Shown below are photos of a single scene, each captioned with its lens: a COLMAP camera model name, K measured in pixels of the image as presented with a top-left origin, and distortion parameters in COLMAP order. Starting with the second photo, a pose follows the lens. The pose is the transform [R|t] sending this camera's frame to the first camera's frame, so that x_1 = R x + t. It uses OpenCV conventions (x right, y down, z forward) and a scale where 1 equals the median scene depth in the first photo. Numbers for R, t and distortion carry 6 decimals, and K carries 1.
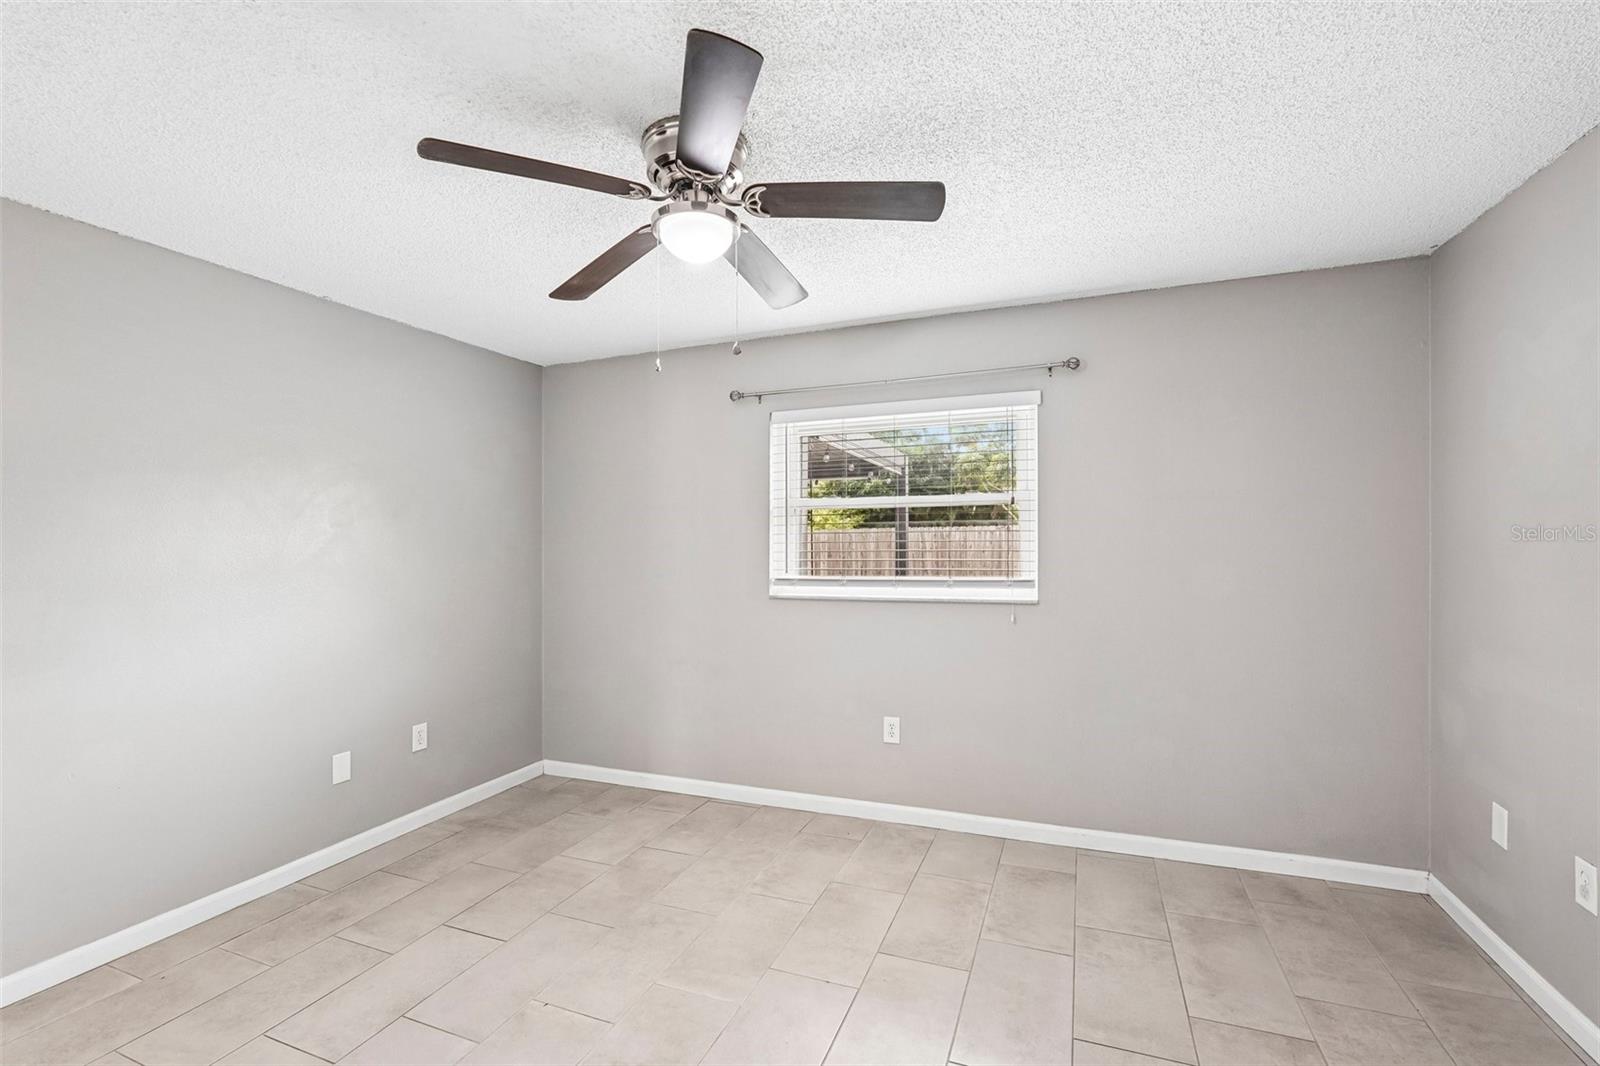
lens RADIAL K [[715.0, 0, 802.8], [0, 715.0, 536.7], [0, 0, 1]] dist [0.018417, 0.000305]
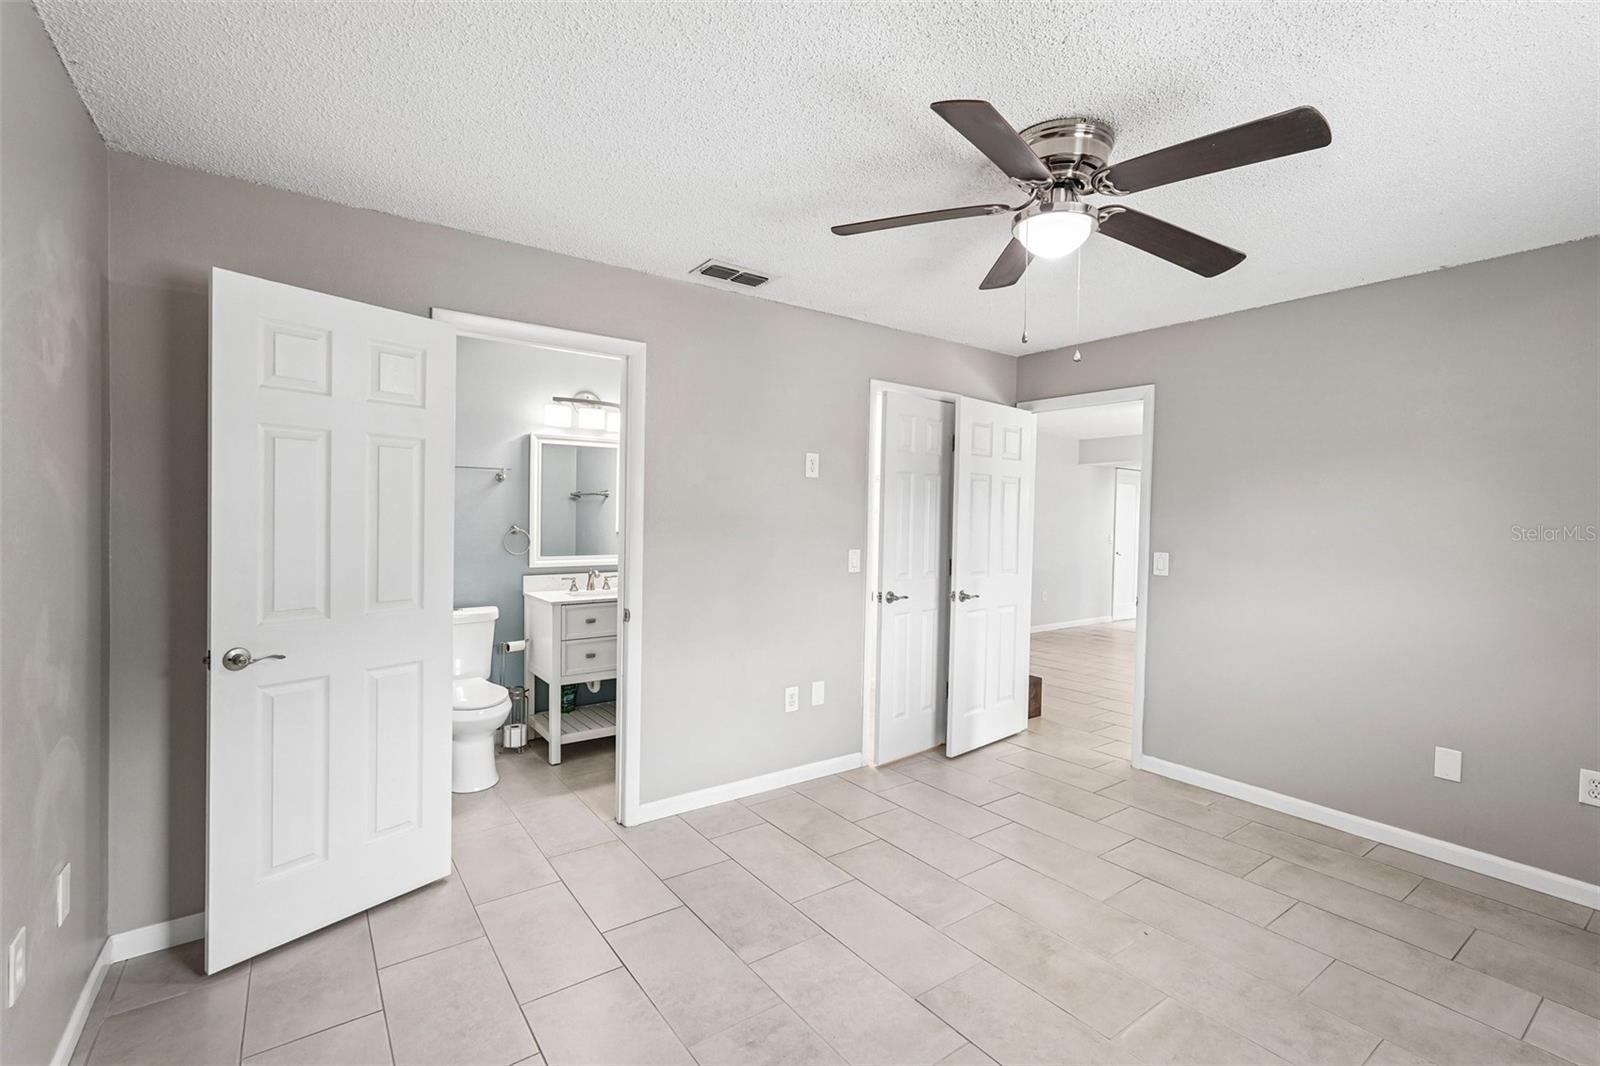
lens RADIAL K [[715.0, 0, 802.8], [0, 715.0, 536.7], [0, 0, 1]] dist [0.018417, 0.000305]
pose [[-0.549032, 0.019083, -0.835583, 0.708913], [-0.000577, 0.999730, 0.023211, 0.003574], [0.835801, 0.013225, -0.548873, 0.953816]]
